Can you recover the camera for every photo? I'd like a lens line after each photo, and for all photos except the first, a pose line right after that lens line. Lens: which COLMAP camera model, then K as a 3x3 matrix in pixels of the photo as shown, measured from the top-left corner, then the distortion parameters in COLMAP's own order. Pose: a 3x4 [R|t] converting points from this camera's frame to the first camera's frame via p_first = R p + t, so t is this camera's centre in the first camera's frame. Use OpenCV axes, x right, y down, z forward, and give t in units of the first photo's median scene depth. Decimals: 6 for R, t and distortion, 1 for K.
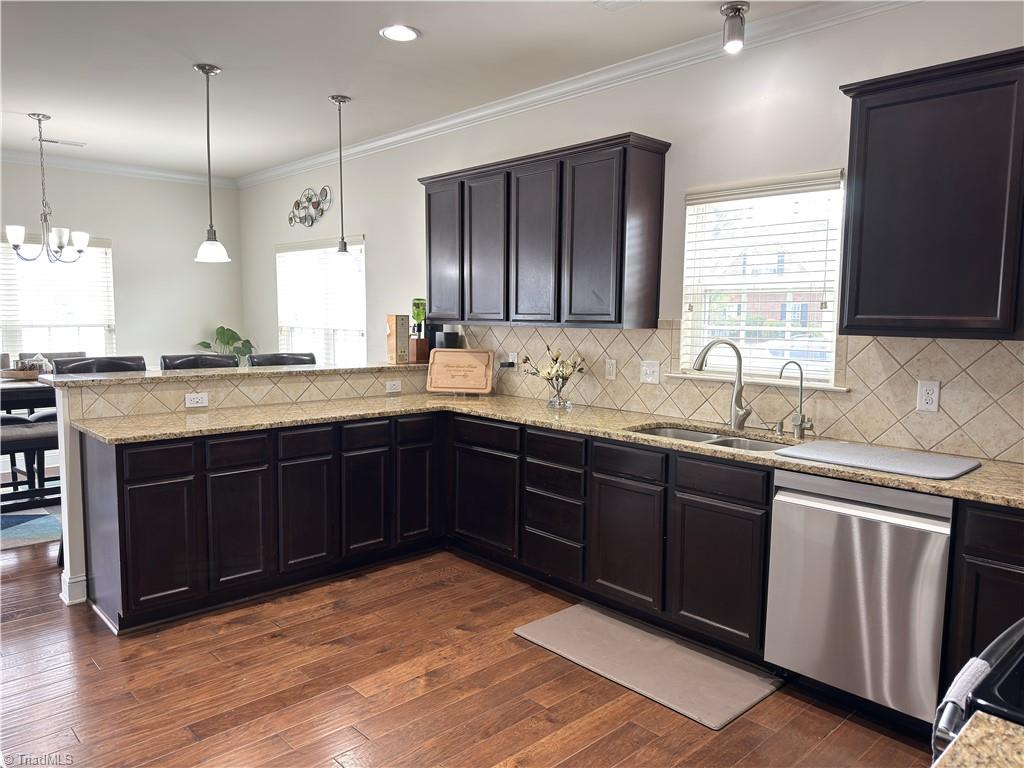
lens RADIAL K [[727.6, 0, 512.0], [0, 727.6, 384.0], [0, 0, 1]] dist [-0.001472, -0.005215]
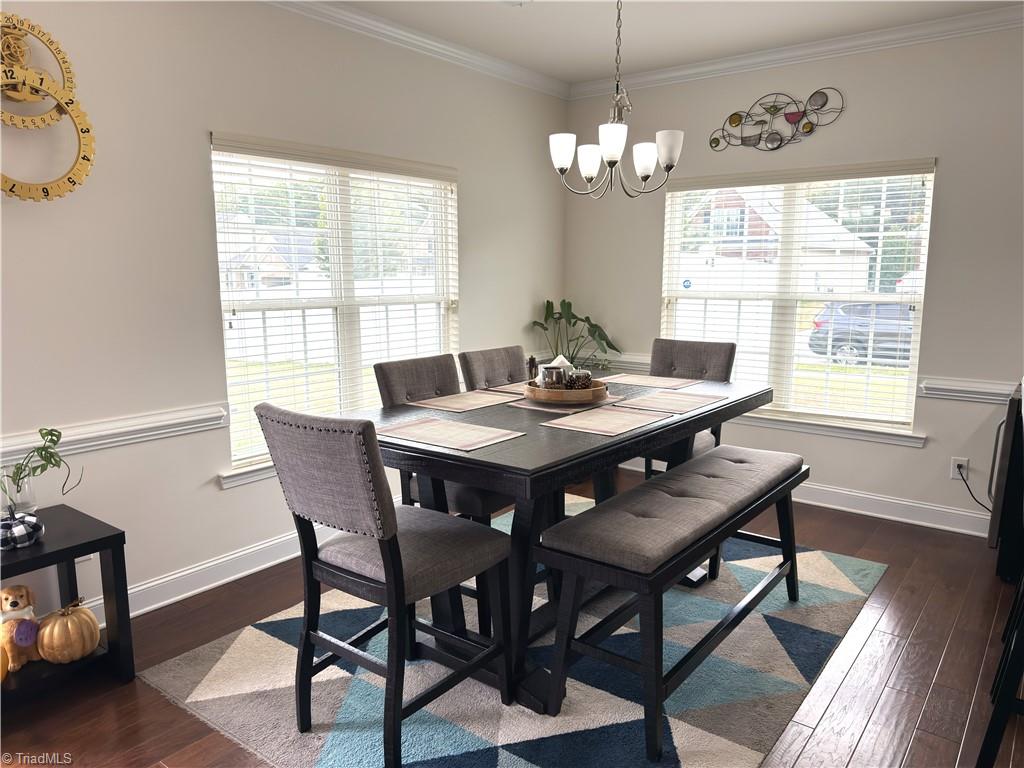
lens RADIAL K [[727.6, 0, 512.0], [0, 727.6, 384.0], [0, 0, 1]] dist [-0.001472, -0.005215]
pose [[0.986932, -0.032455, 0.157834, -0.653571], [0.024838, 0.998440, 0.049998, -0.039930], [-0.159211, -0.045424, 0.986199, 0.370927]]
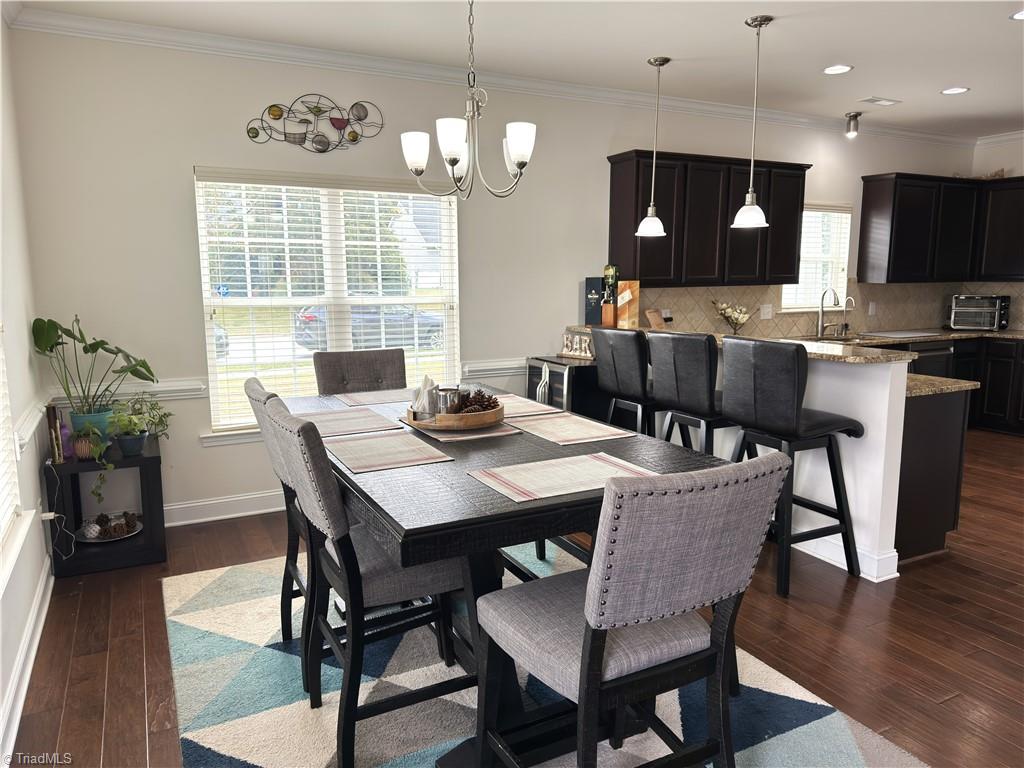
lens RADIAL K [[727.6, 0, 512.0], [0, 727.6, 384.0], [0, 0, 1]] dist [-0.001472, -0.005215]
pose [[0.267925, -0.151389, 0.951471, -0.925391], [0.106032, 0.986212, 0.127059, -0.076334], [-0.957587, 0.066844, 0.280283, 0.681434]]
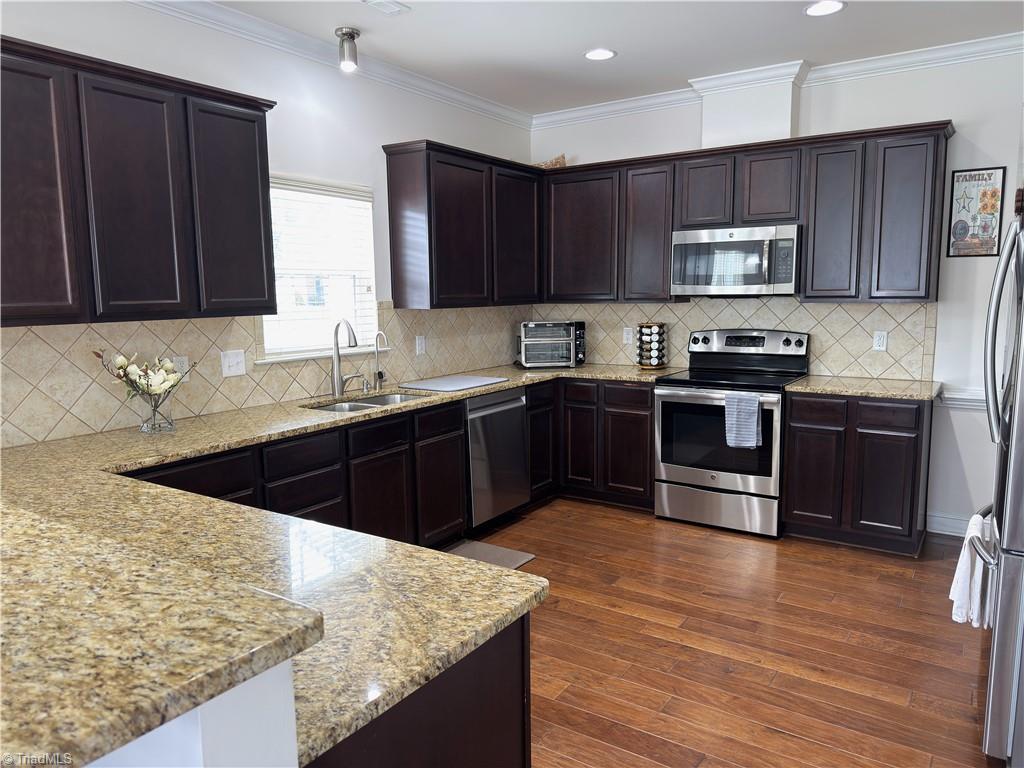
lens RADIAL K [[727.6, 0, 512.0], [0, 727.6, 384.0], [0, 0, 1]] dist [-0.001472, -0.005215]
pose [[-0.233418, -0.125728, 0.964214, -0.483678], [0.110452, 0.981759, 0.154754, -0.058616], [-0.966083, 0.142622, -0.215274, 0.539636]]
